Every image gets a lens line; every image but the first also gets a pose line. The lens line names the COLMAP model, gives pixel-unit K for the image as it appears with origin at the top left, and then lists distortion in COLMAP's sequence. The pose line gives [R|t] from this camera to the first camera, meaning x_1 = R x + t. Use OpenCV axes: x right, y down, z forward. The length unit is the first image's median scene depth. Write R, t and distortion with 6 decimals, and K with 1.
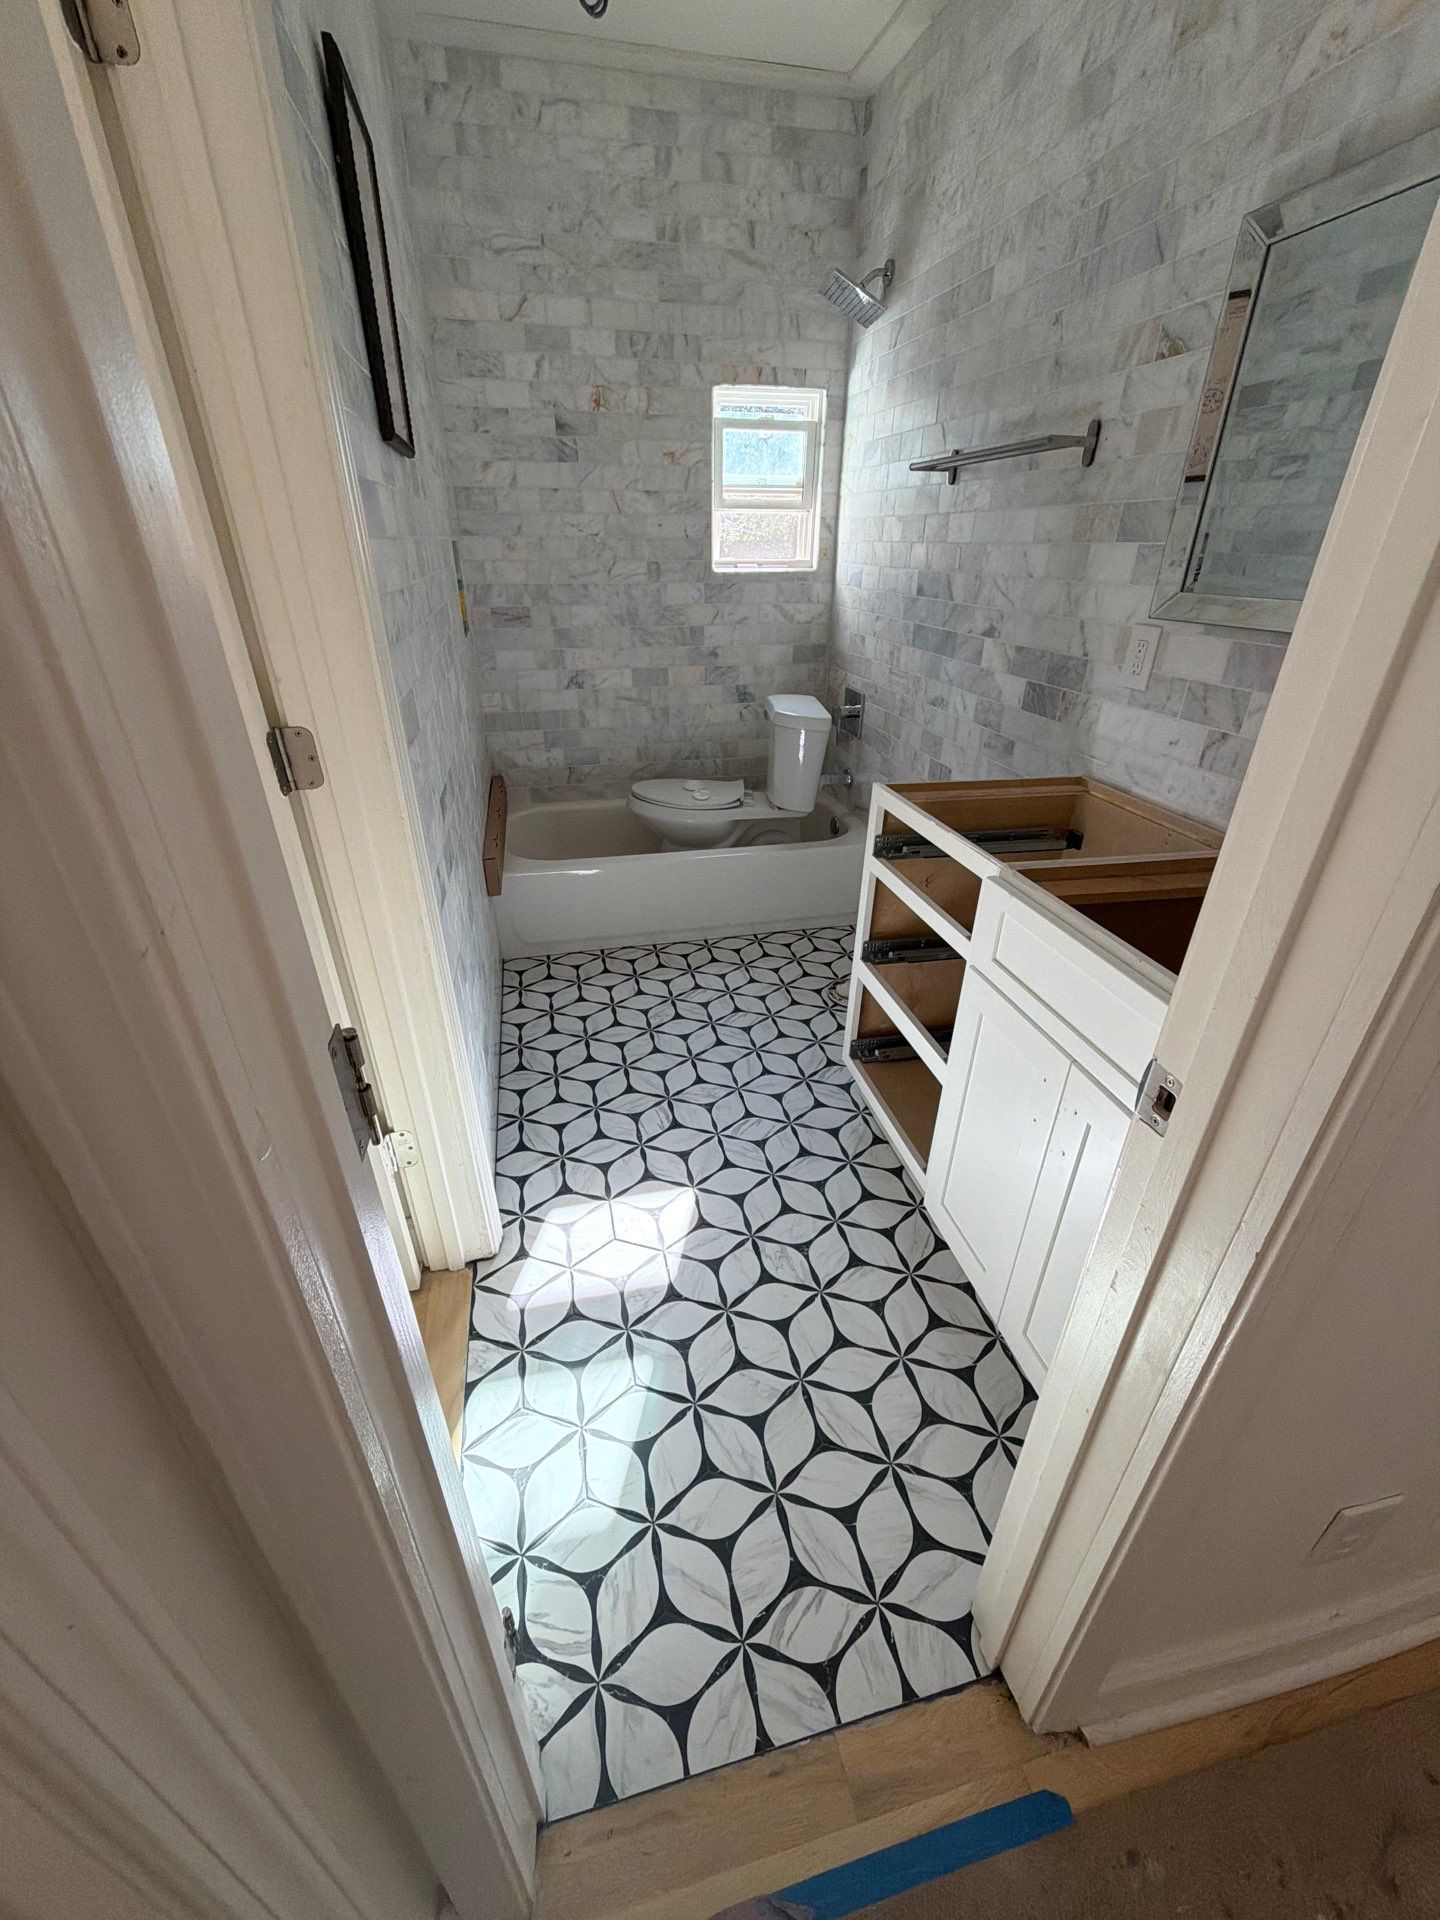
lens RADIAL K [[760.9, 0, 719.2], [0, 760.9, 958.6], [0, 0, 1]] dist [0.000682, -0.000254]
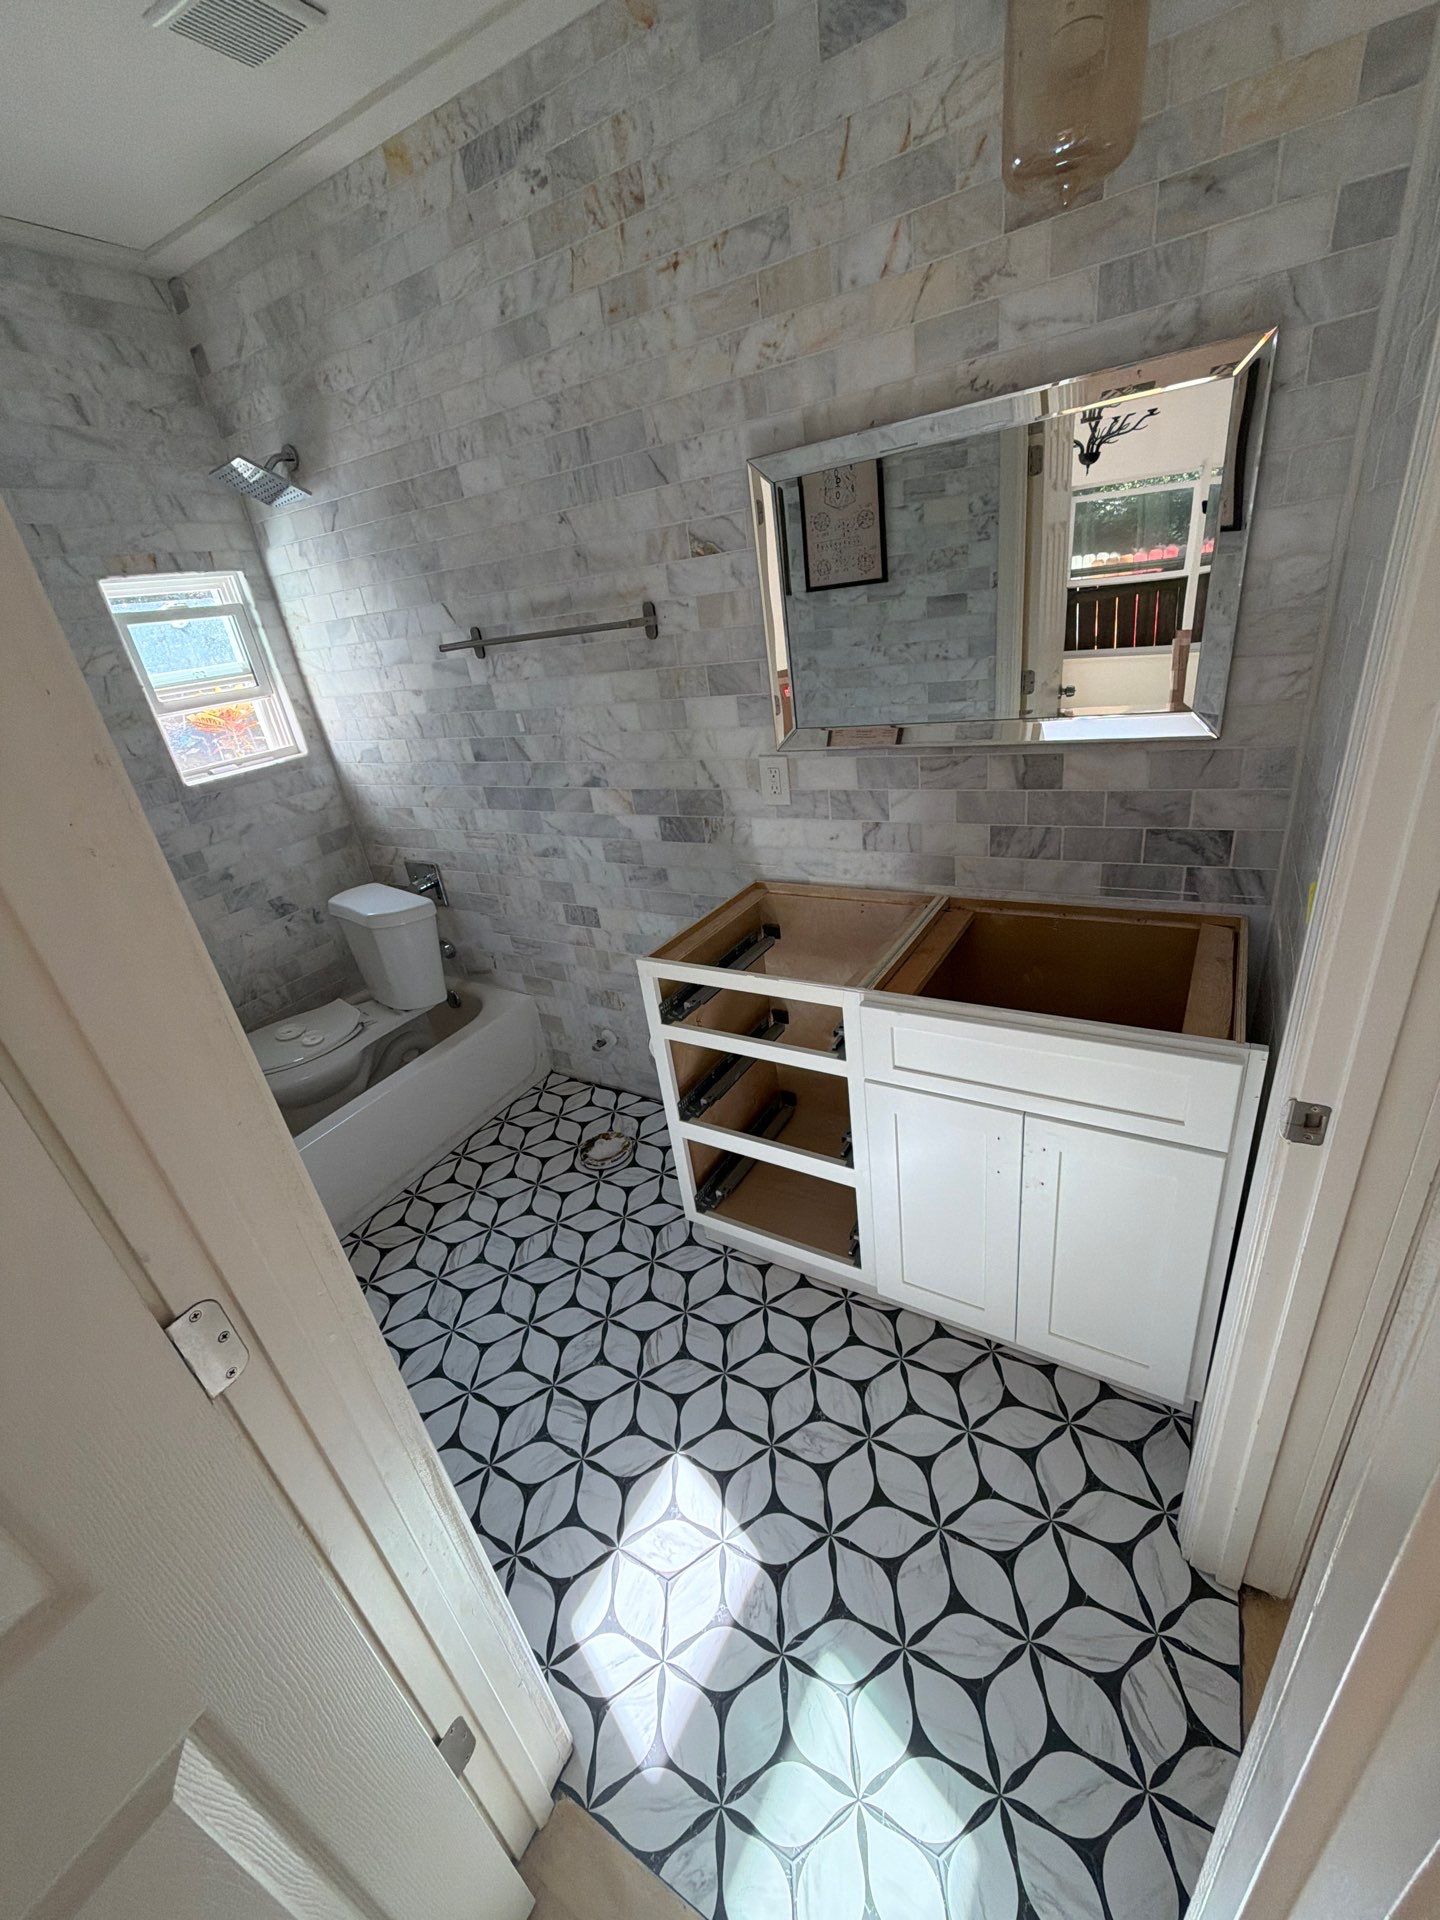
lens RADIAL K [[760.9, 0, 715.3], [0, 760.9, 959.5], [0, 0, 1]] dist [0.000682, -0.000254]
pose [[0.686221, -0.395136, 0.610711, -0.249407], [0.458011, 0.886971, 0.059237, -0.183185], [-0.565089, 0.239062, 0.789635, 0.122632]]
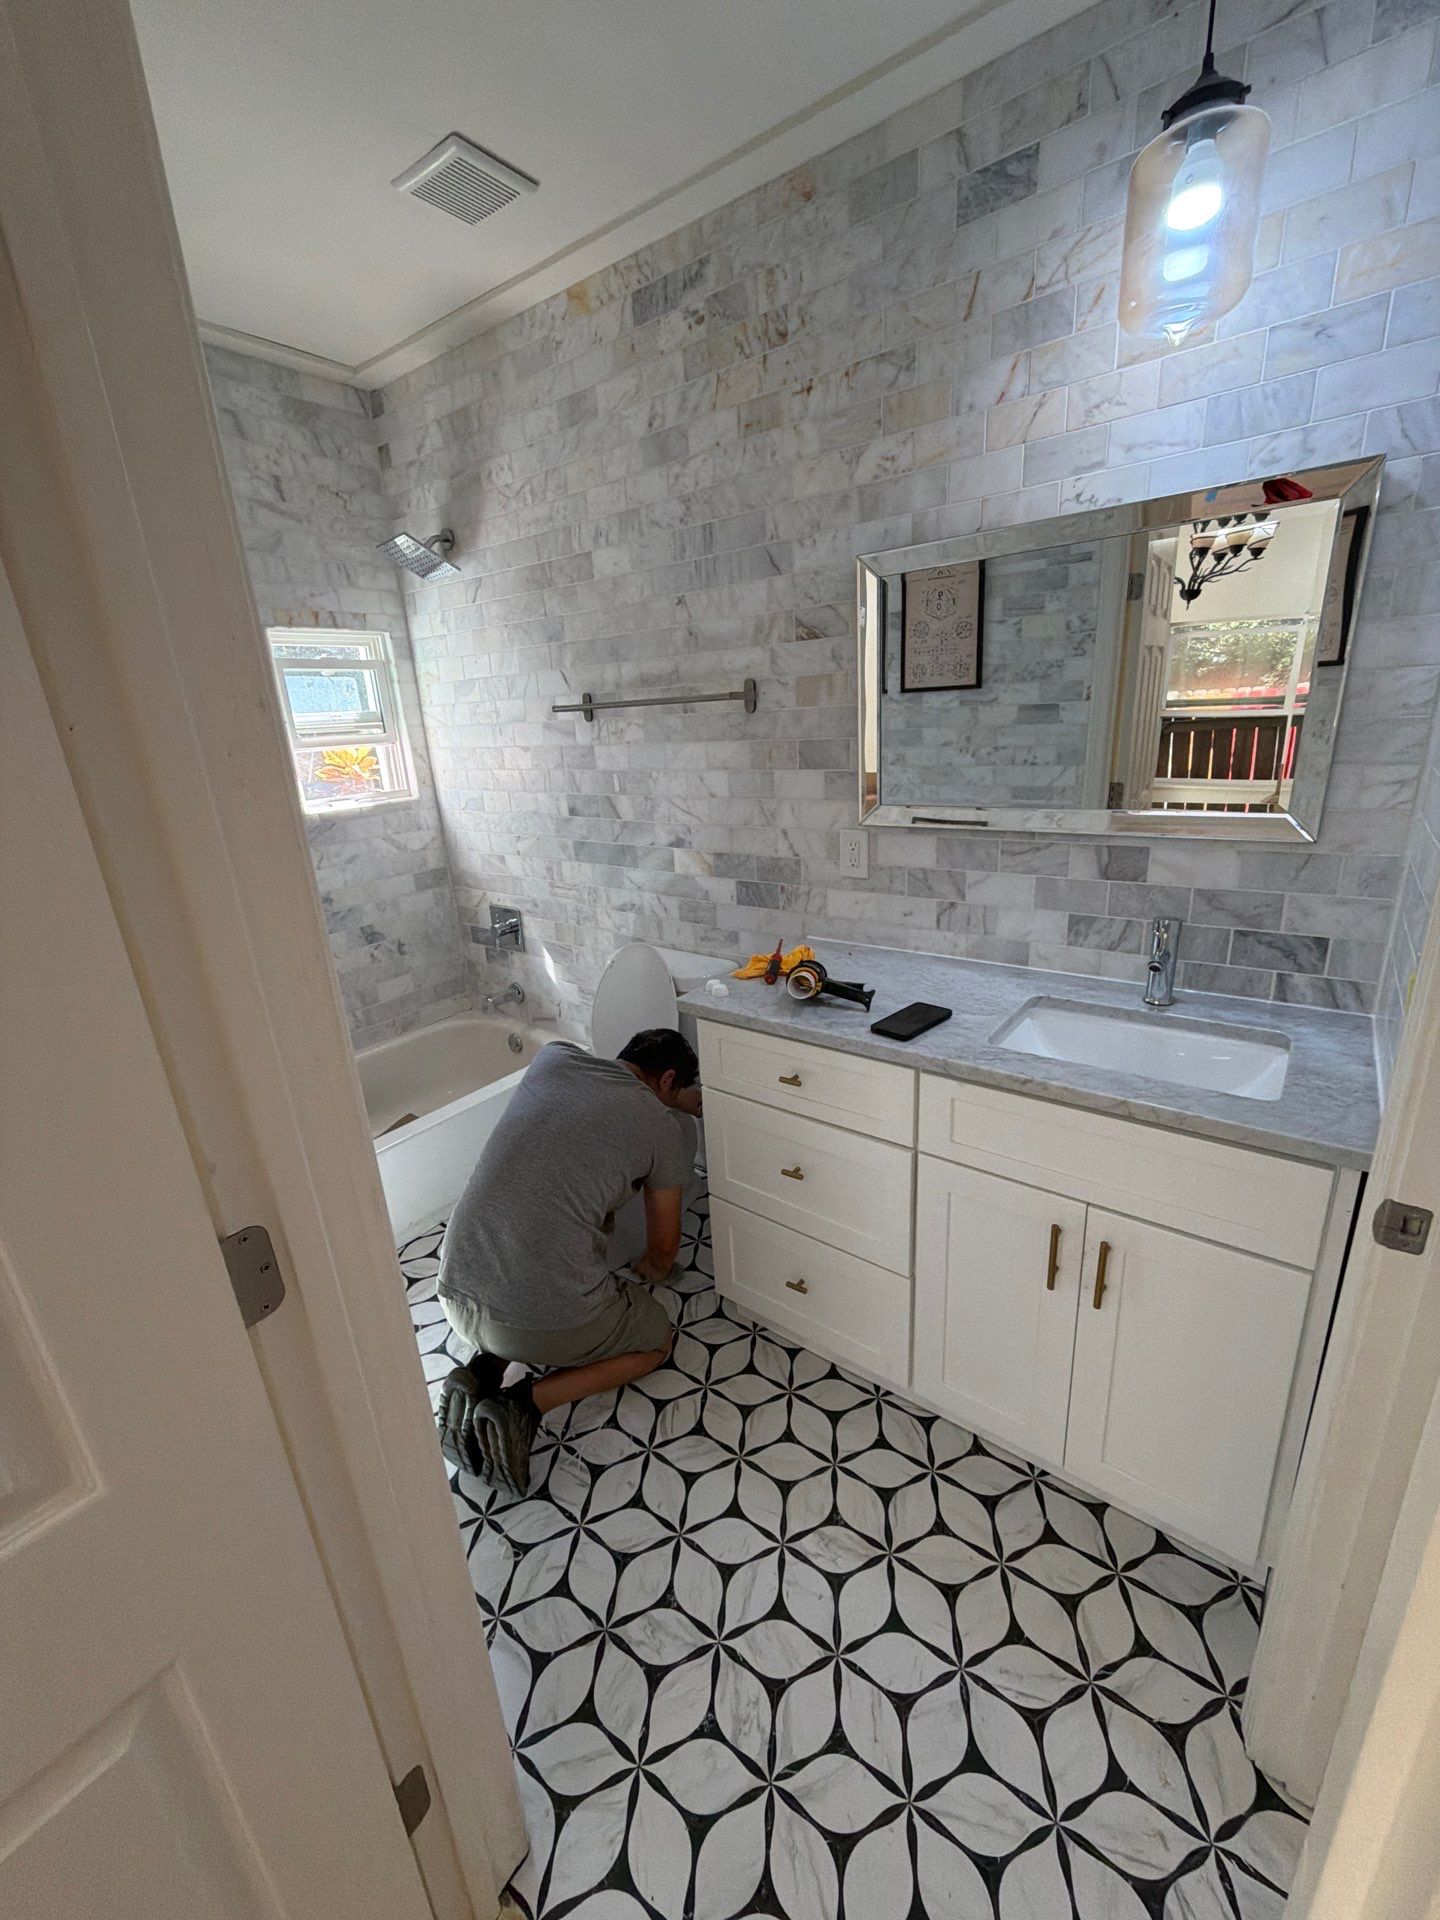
lens RADIAL K [[760.9, 0, 715.1], [0, 760.9, 959.8], [0, 0, 1]] dist [0.000682, -0.000254]
pose [[0.771193, -0.240497, 0.589426, -0.268410], [0.354769, 0.931151, -0.084246, -0.150194], [-0.528584, 0.274080, 0.803417, 0.127759]]
